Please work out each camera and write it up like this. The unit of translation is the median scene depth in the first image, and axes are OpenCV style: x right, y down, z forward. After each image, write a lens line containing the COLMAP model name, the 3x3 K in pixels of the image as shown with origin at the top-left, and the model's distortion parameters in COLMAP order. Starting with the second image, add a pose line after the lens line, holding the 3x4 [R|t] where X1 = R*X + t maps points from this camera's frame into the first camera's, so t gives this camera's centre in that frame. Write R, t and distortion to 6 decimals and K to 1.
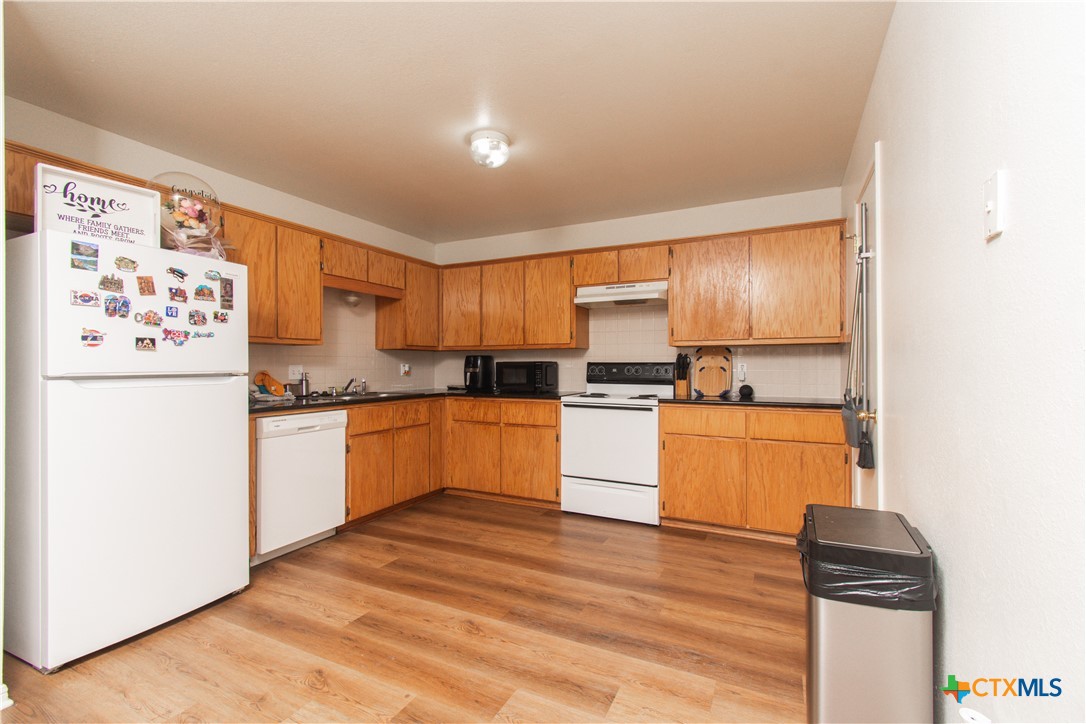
lens RADIAL K [[476.4, 0, 543.7], [0, 476.4, 361.6], [0, 0, 1]] dist [-0.012683, -0.000115]
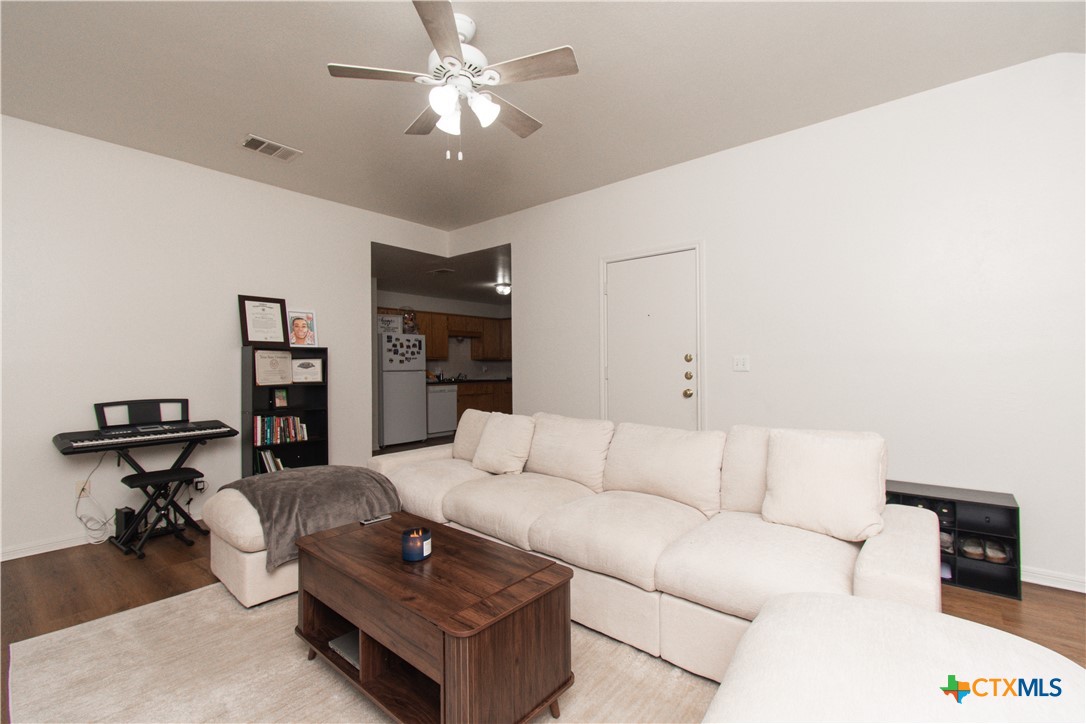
lens RADIAL K [[476.4, 0, 543.4], [0, 476.4, 363.9], [0, 0, 1]] dist [-0.012683, -0.000115]
pose [[0.972337, -0.009781, -0.233376, 0.904231], [0.010017, 0.999950, -0.000170, -0.008762], [0.233366, -0.002172, 0.972387, -1.965532]]
